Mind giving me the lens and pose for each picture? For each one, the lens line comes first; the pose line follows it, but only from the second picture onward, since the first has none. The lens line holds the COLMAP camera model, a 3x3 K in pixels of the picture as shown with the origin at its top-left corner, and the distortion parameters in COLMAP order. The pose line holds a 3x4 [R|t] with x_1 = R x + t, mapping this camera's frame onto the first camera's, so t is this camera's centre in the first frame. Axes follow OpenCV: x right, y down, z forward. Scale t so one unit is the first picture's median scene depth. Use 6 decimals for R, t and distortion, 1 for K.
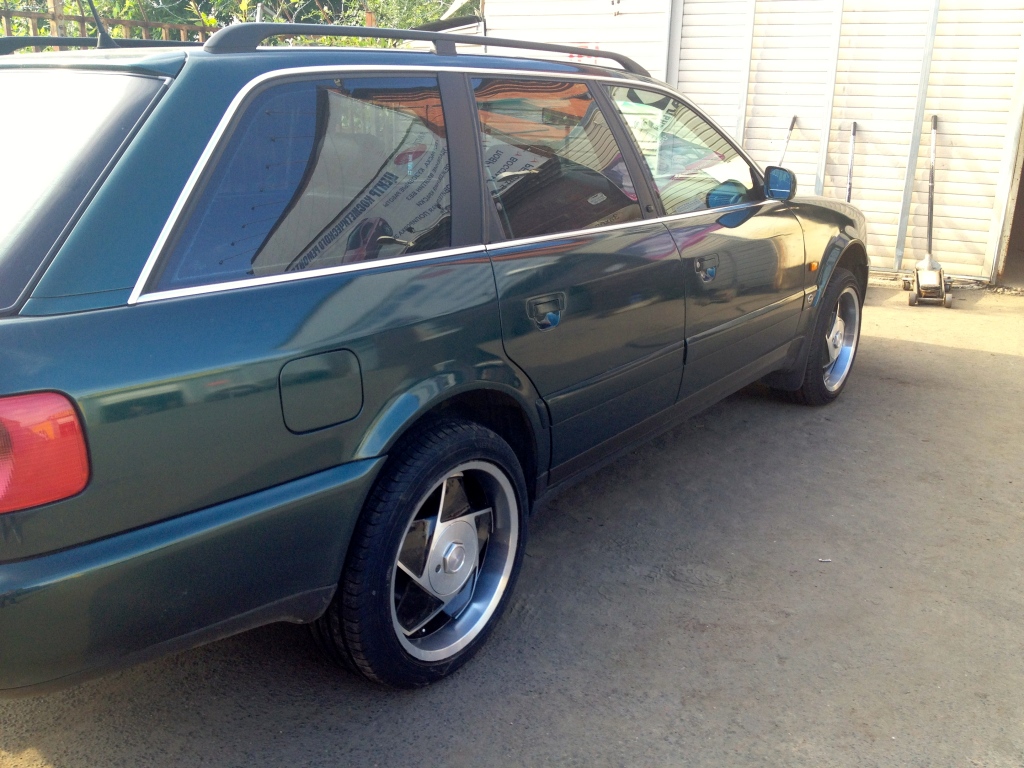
lens RADIAL K [[969.4, 0, 512.0], [0, 969.4, 384.0], [0, 0, 1]] dist [0.116624, -0.237756]
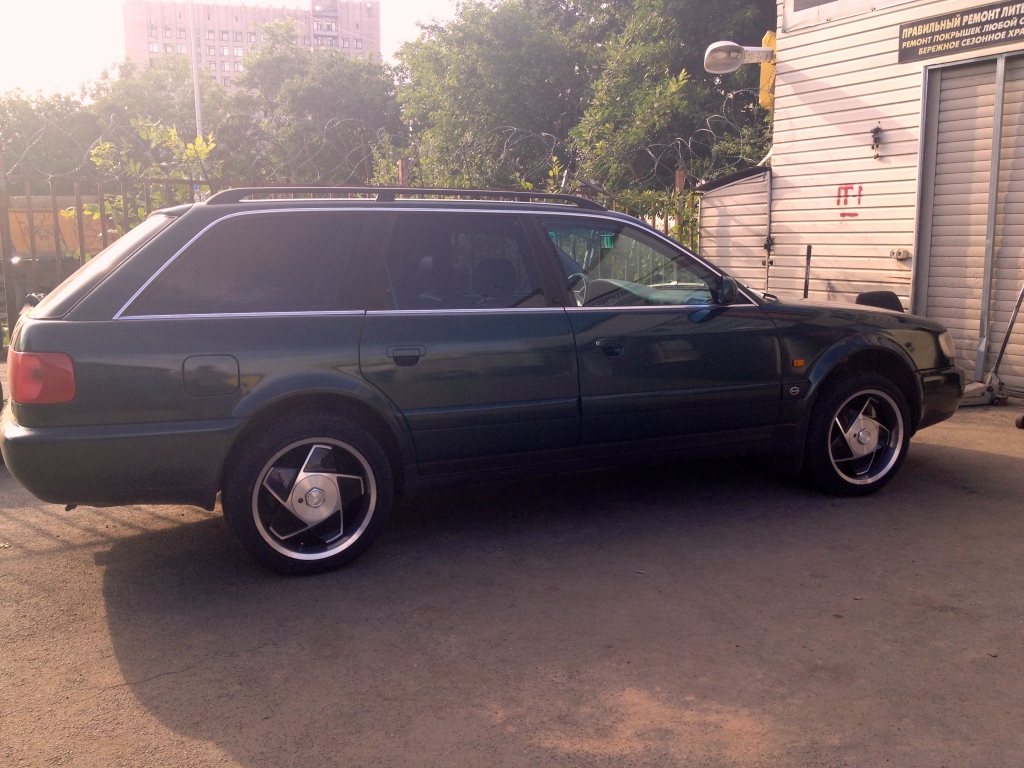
lens RADIAL K [[969.4, 0, 512.0], [0, 969.4, 384.0], [0, 0, 1]] dist [0.116624, -0.237756]
pose [[0.866538, 0.054492, -0.496128, 1.019571], [-0.125989, 0.985713, -0.111787, 0.131507], [0.482948, 0.159374, 0.861023, -0.273967]]
